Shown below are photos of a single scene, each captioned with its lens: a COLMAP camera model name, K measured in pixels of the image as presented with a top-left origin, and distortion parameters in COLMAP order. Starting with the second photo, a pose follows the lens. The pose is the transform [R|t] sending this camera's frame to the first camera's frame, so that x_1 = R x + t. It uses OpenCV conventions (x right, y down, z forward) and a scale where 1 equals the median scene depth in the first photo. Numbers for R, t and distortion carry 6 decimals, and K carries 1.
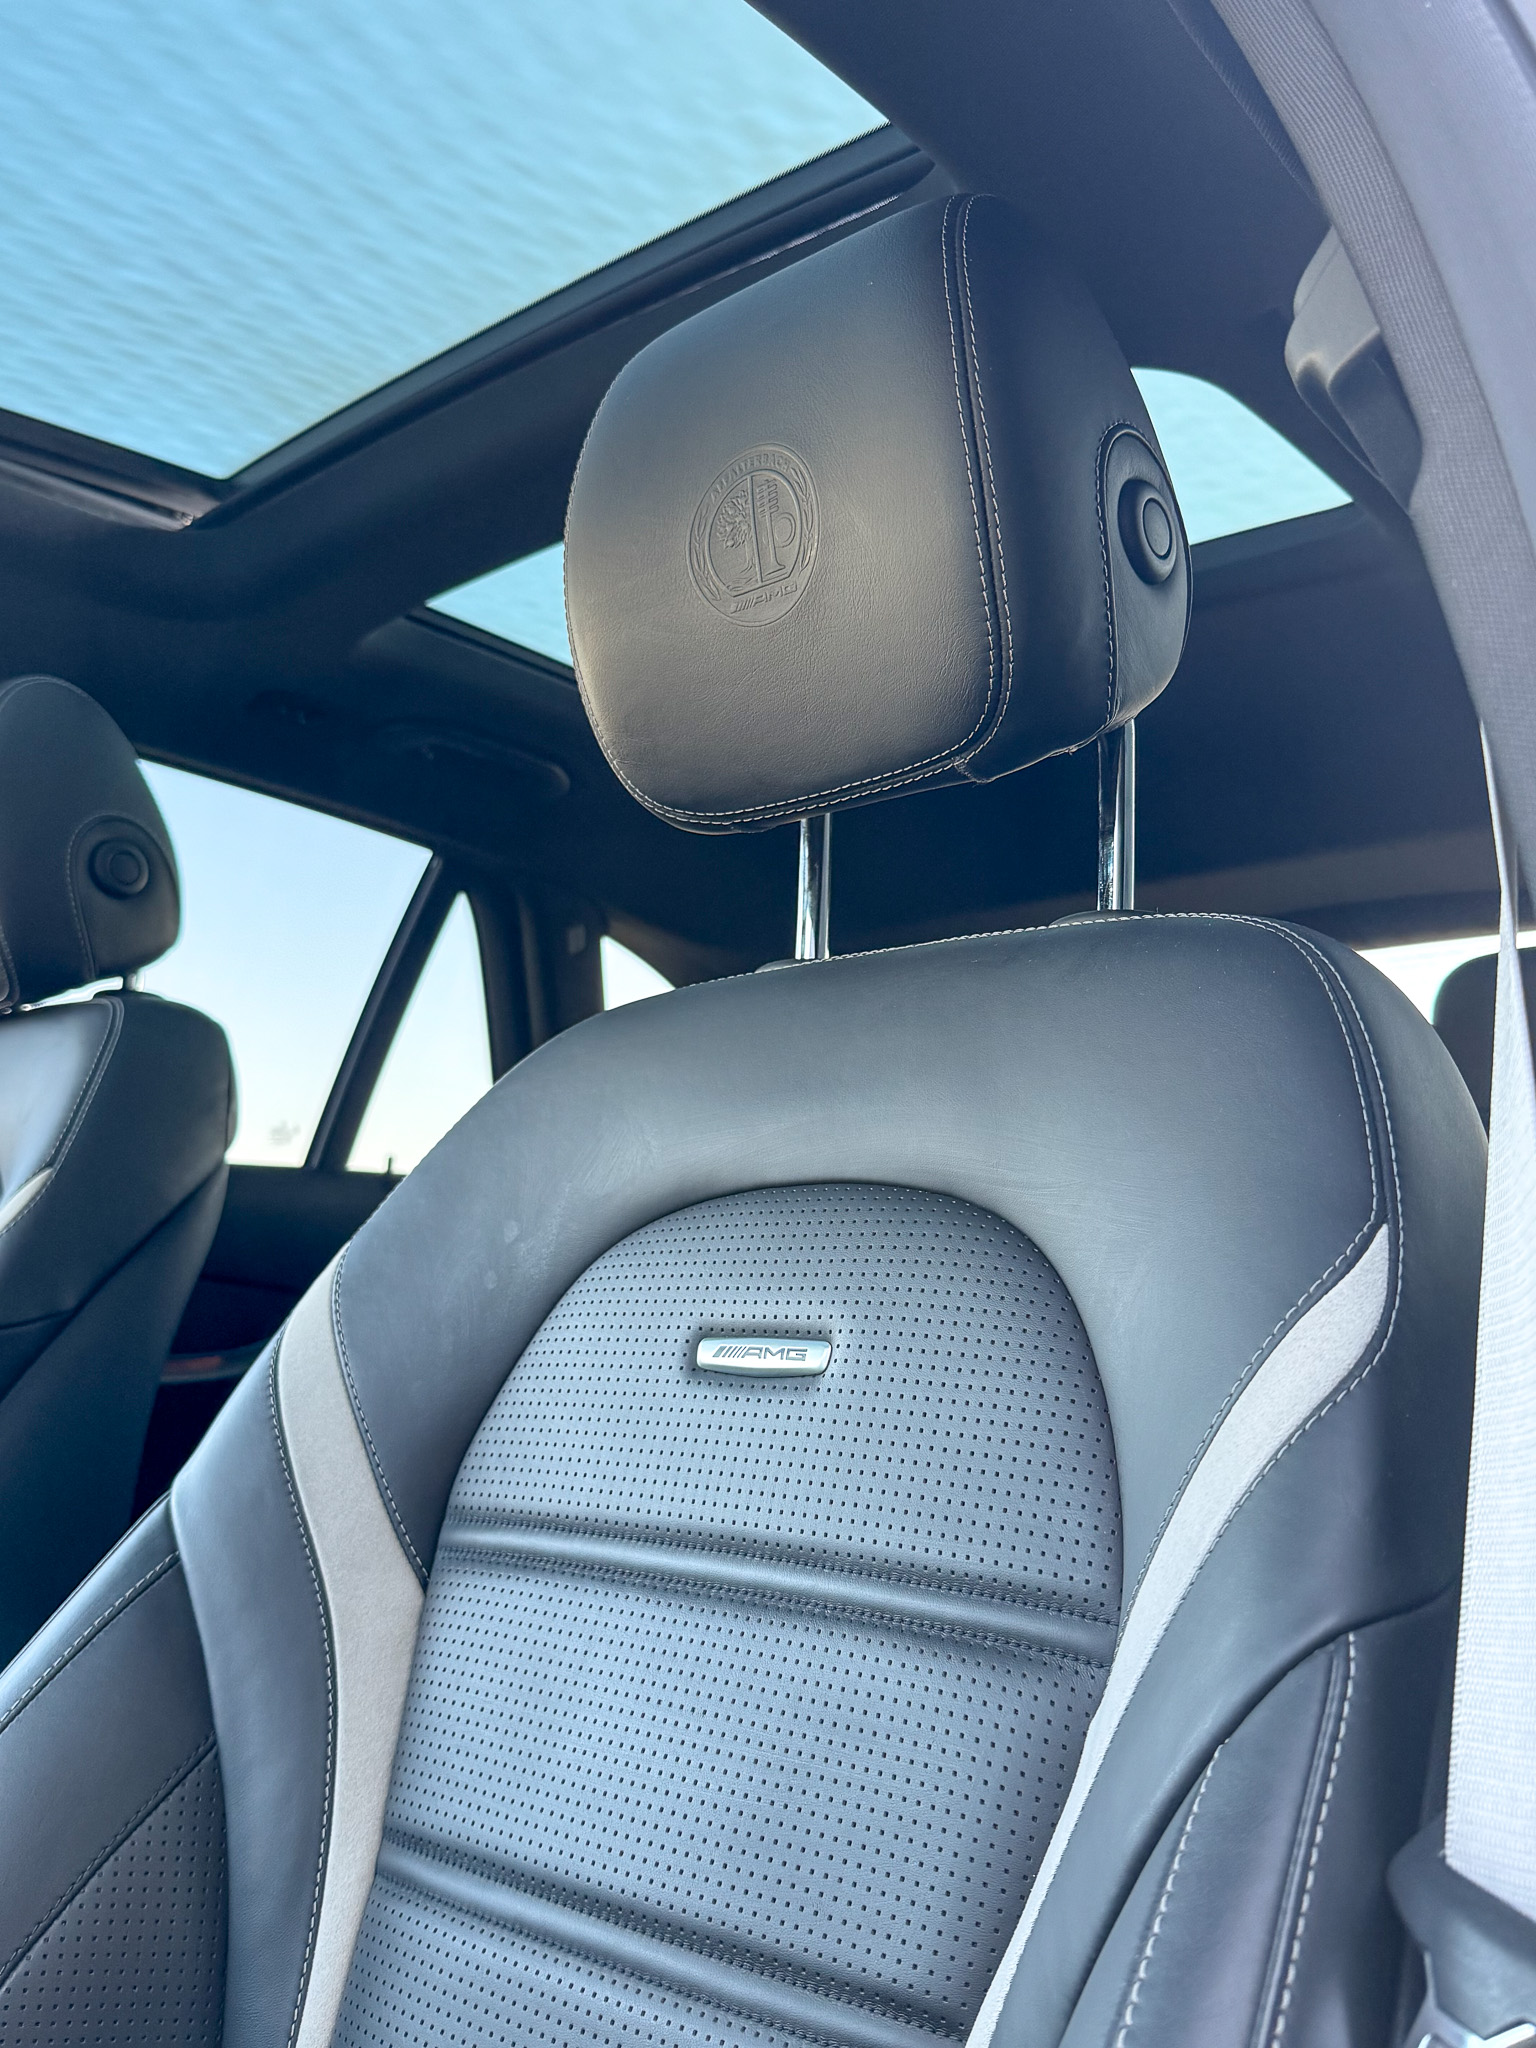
lens RADIAL K [[1799.5, 0, 768.0], [0, 1799.5, 1024.0], [0, 0, 1]] dist [0.204292, -0.409982]
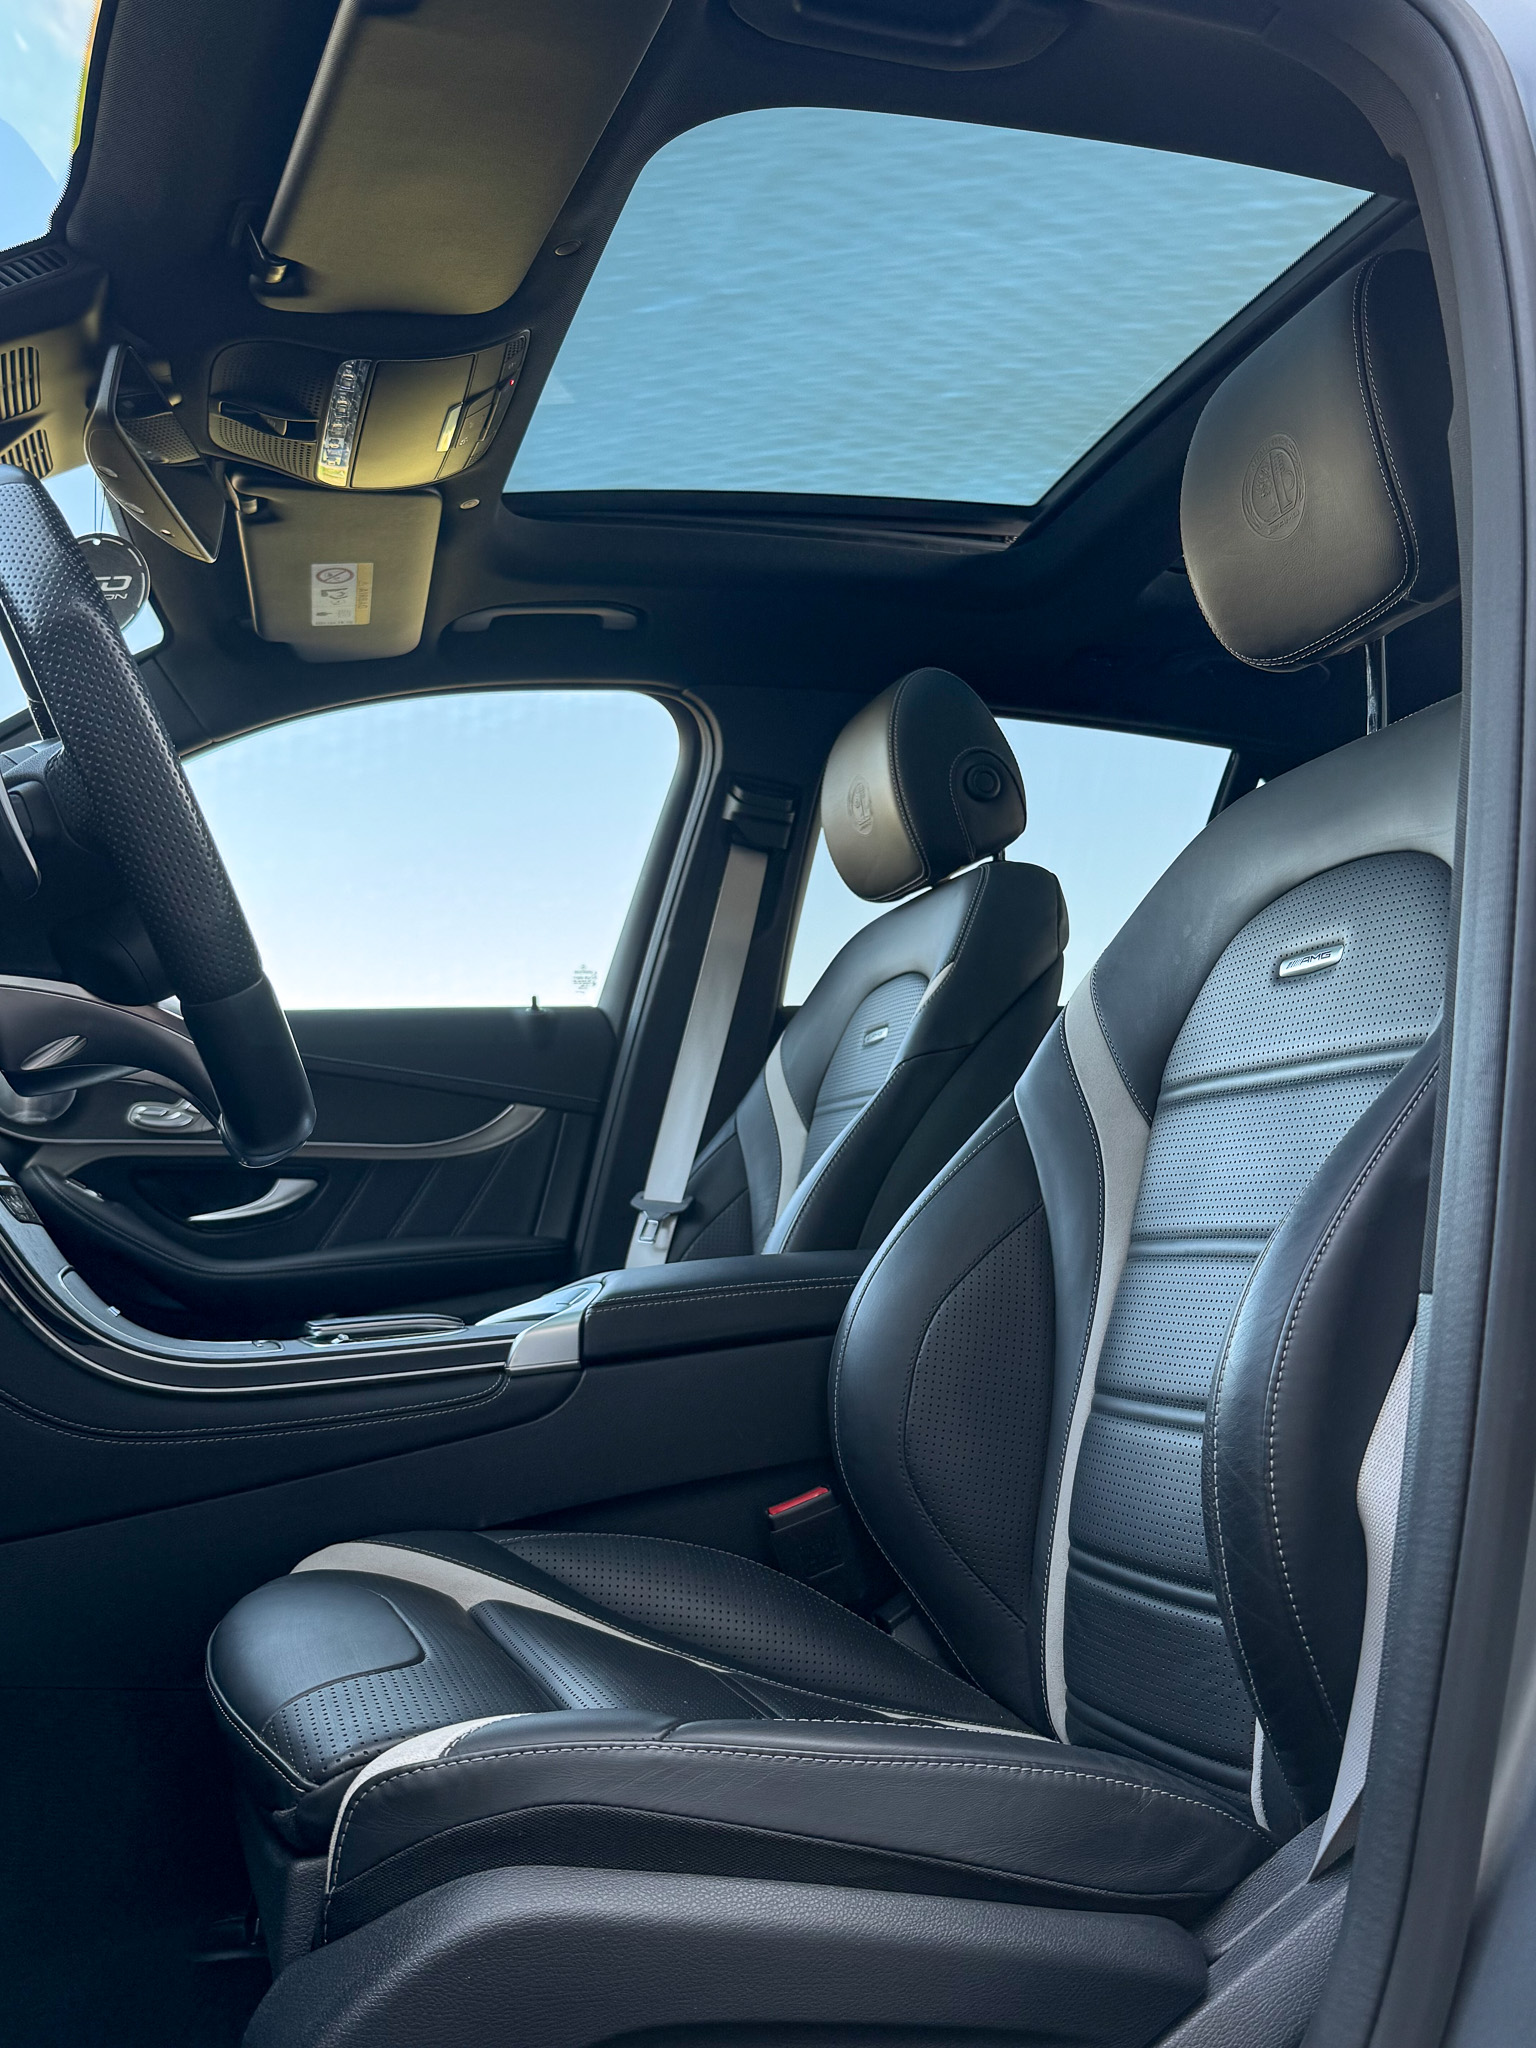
lens RADIAL K [[1751.5, 0, 761.2], [0, 1751.5, 1038.2], [0, 0, 1]] dist [0.110583, -0.156179]
pose [[0.867641, -0.081663, -0.490439, 0.325785], [0.098577, 0.995091, 0.008701, 0.168801], [0.487321, -0.055895, 0.871432, -0.657109]]
